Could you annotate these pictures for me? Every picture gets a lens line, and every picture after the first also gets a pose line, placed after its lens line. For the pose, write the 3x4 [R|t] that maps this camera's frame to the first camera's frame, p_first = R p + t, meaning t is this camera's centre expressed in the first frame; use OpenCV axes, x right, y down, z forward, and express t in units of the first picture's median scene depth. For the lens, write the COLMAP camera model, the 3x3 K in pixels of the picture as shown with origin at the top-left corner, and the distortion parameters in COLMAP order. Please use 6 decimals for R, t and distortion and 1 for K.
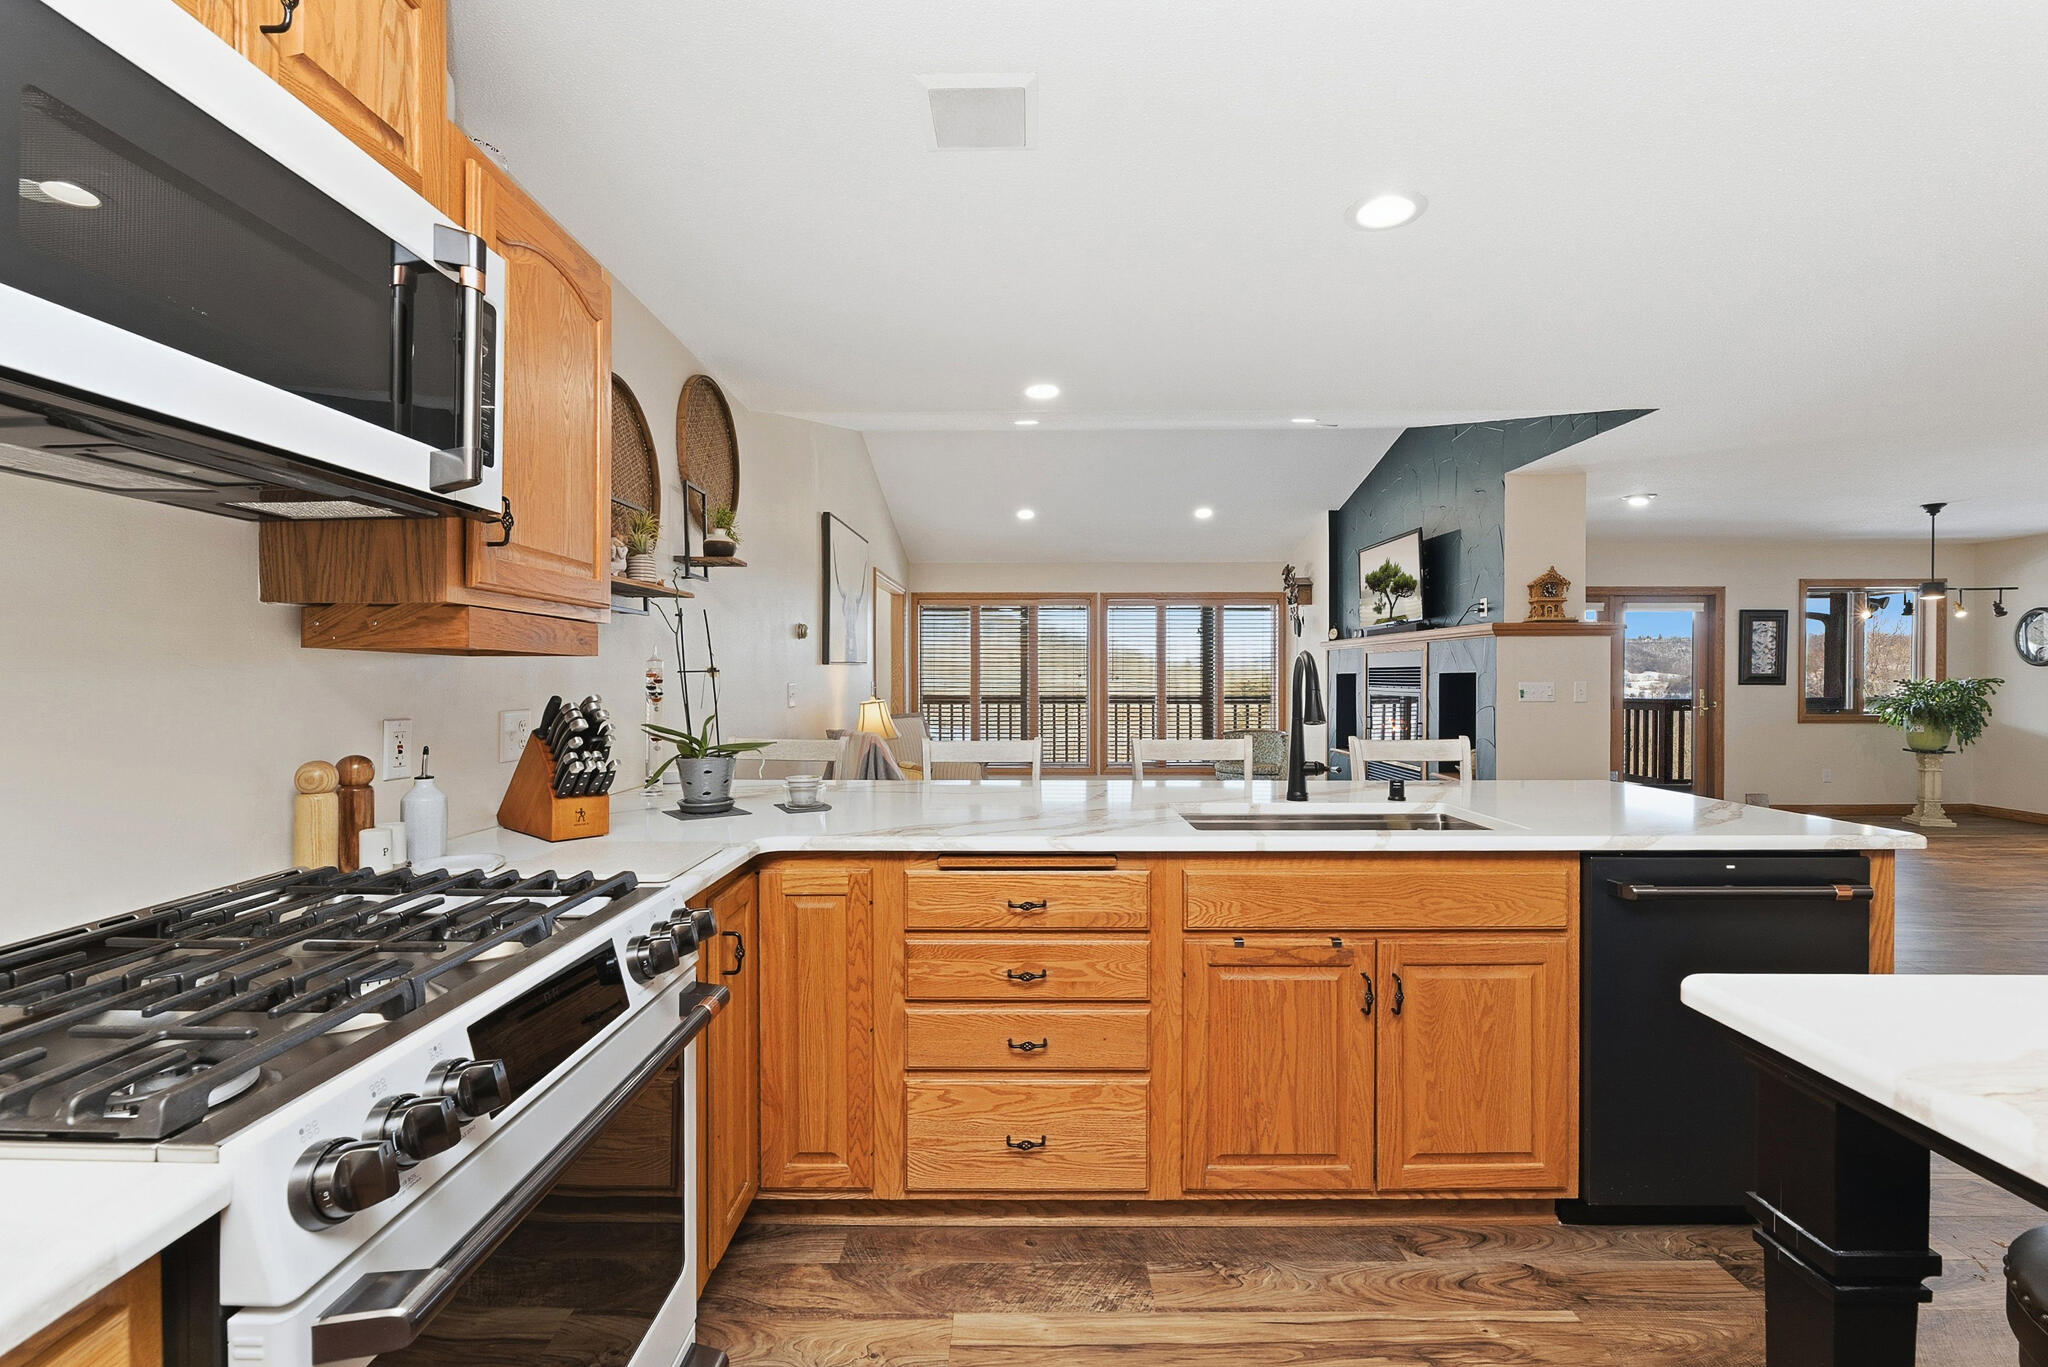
lens RADIAL K [[865.7, 0, 1026.8], [0, 865.7, 683.8], [0, 0, 1]] dist [0.000807, 0.000163]
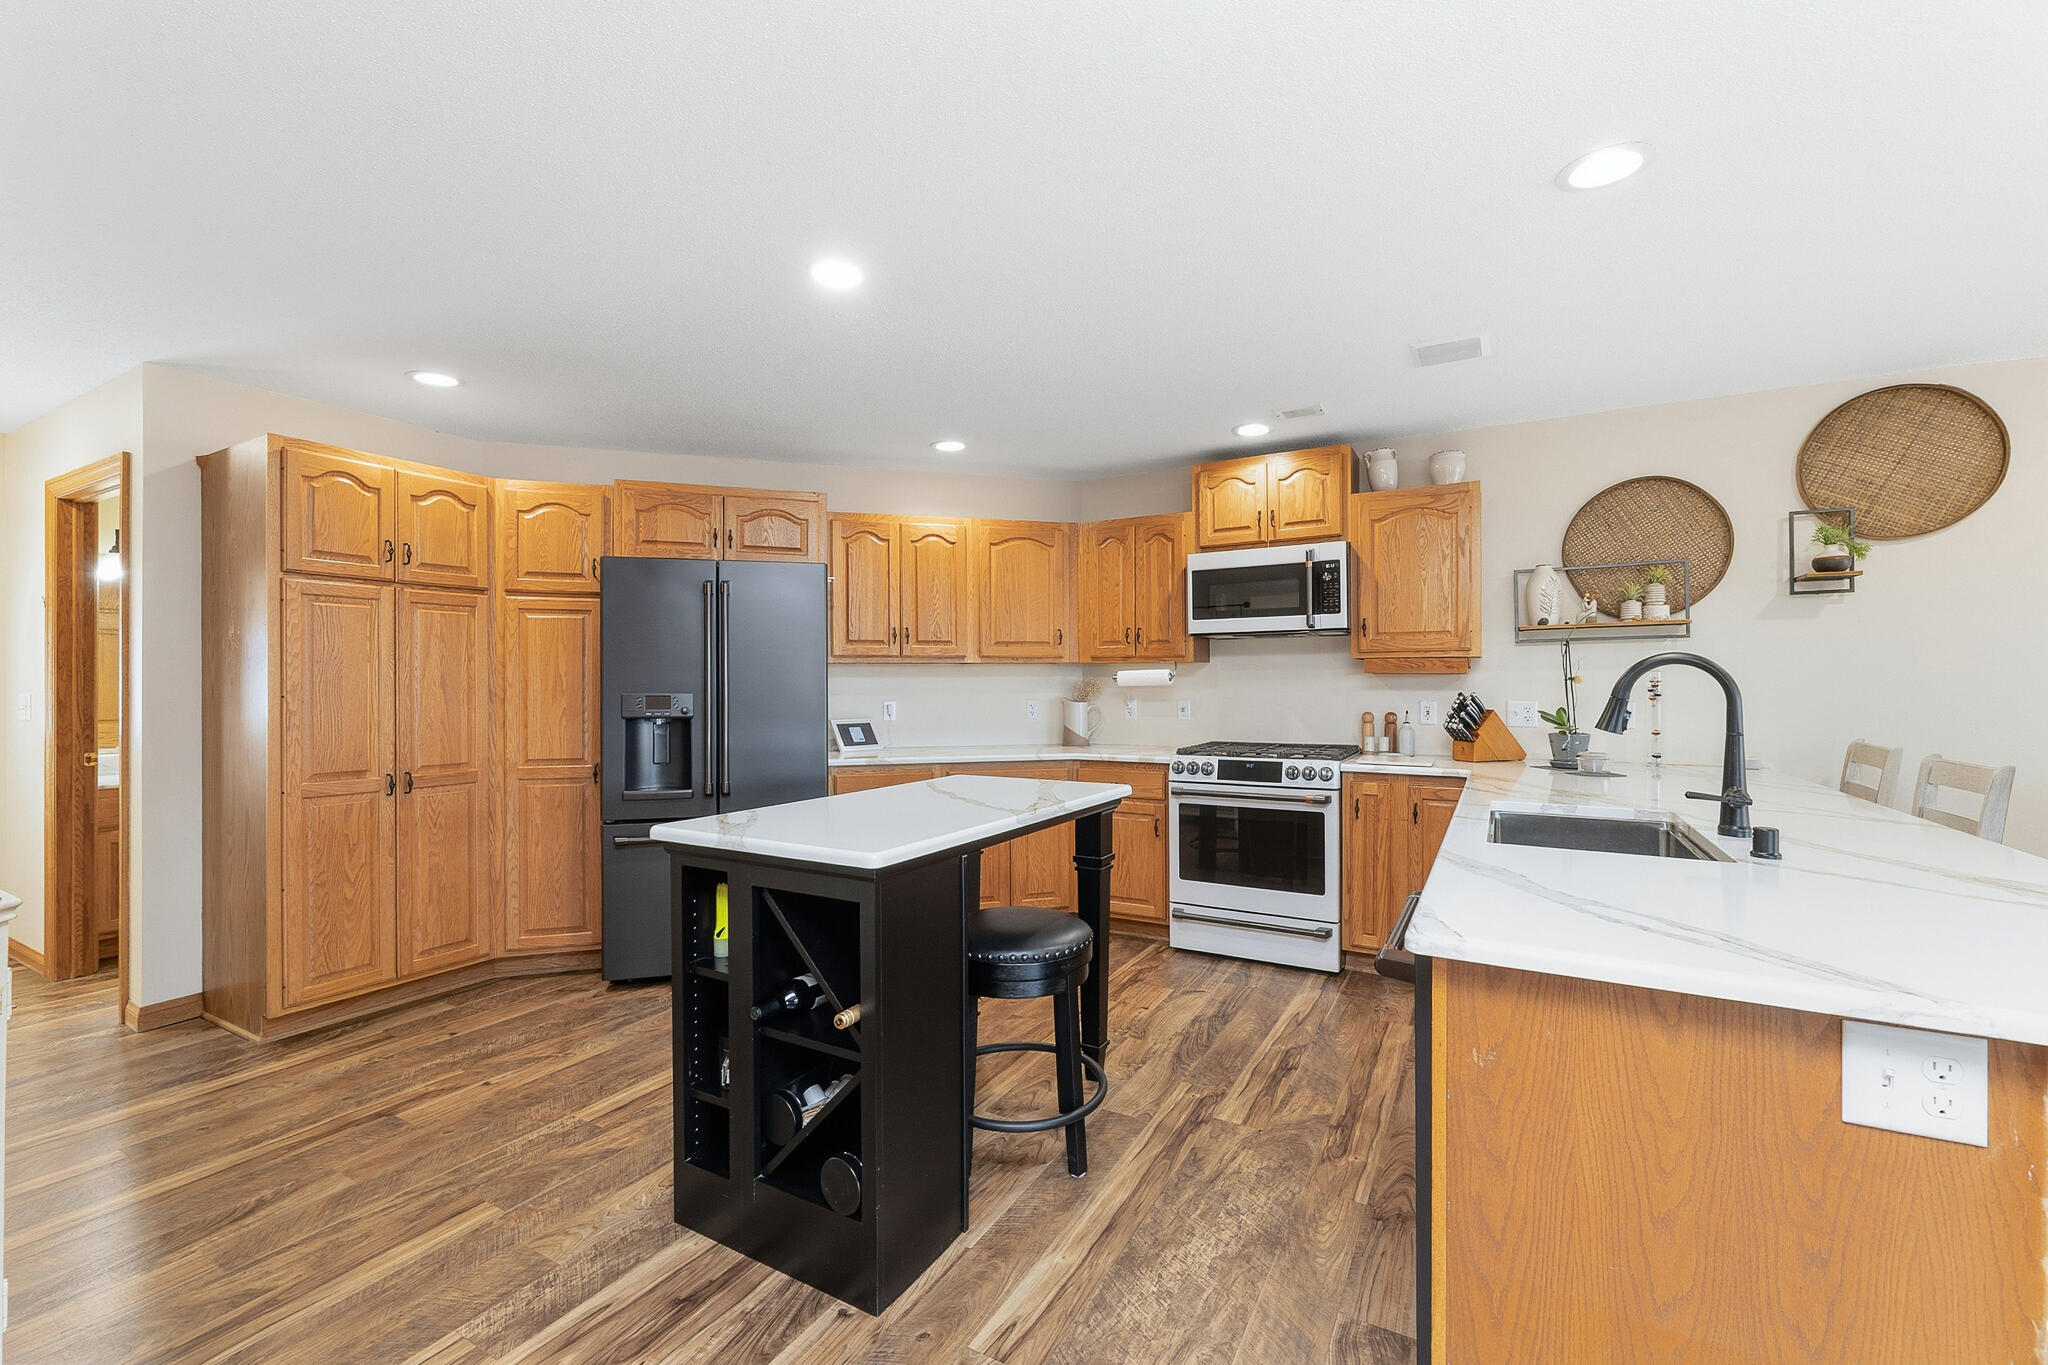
lens RADIAL K [[848.9, 0, 1027.3], [0, 848.9, 683.1], [0, 0, 1]] dist [-0.000990, 0.000341]
pose [[-0.493361, -0.000284, -0.869825, 1.467118], [-0.003598, 0.999992, 0.001714, -0.006670], [0.869817, 0.003975, -0.493358, 0.903999]]
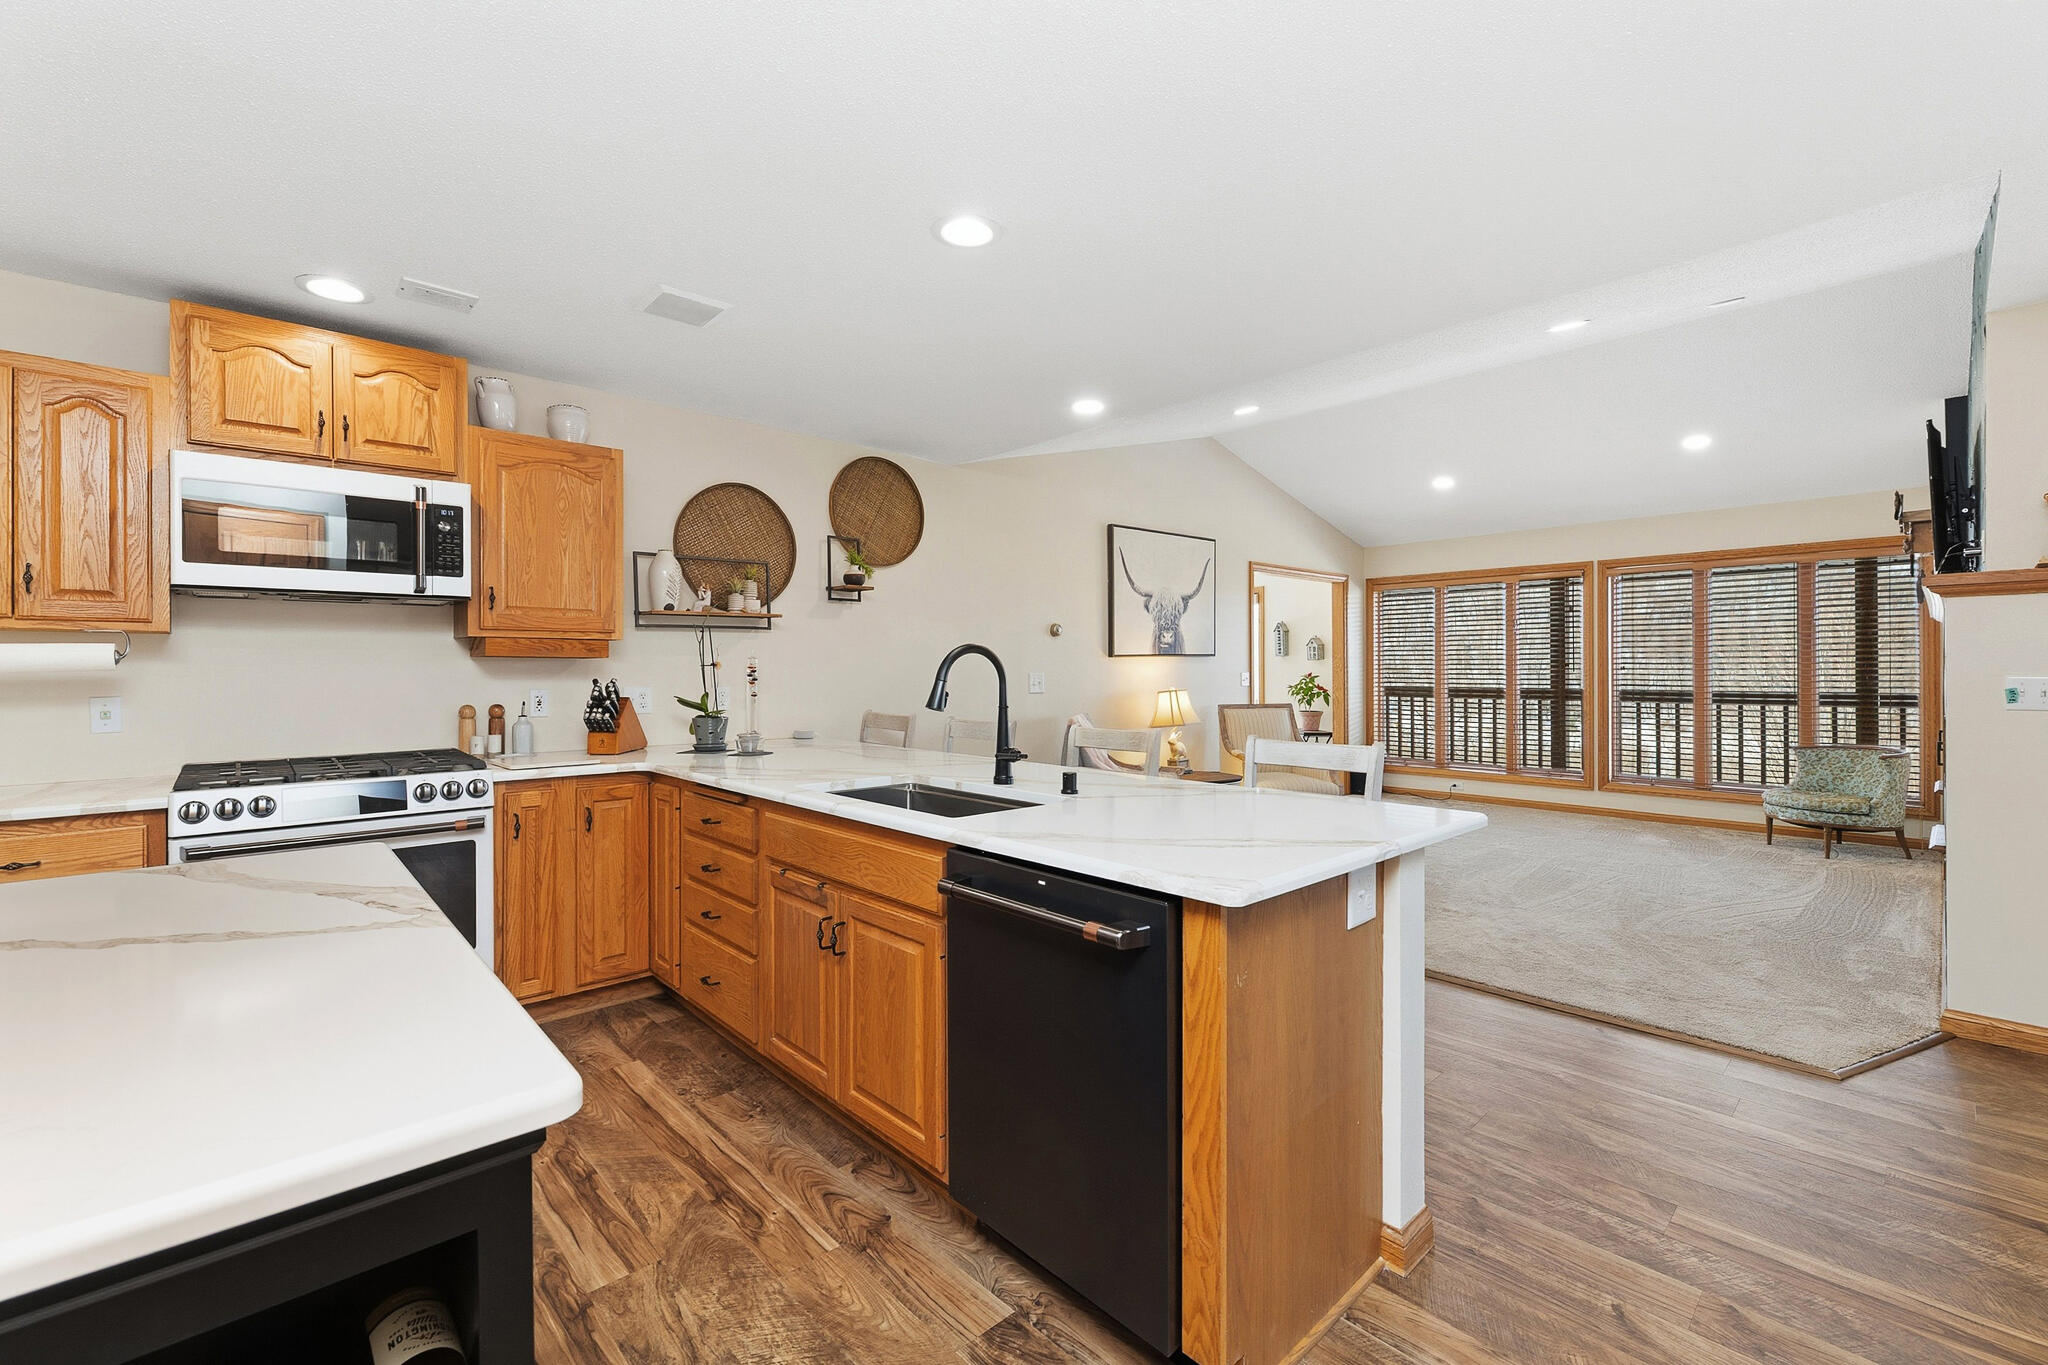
lens RADIAL K [[859.0, 0, 1026.8], [0, 859.0, 668.5], [0, 0, 1]] dist [-0.002270, 0.000109]
pose [[0.682344, -0.001255, -0.731030, 1.224900], [-0.003419, 0.999982, -0.004908, -0.002323], [0.731023, 0.005849, 0.682328, 0.329696]]
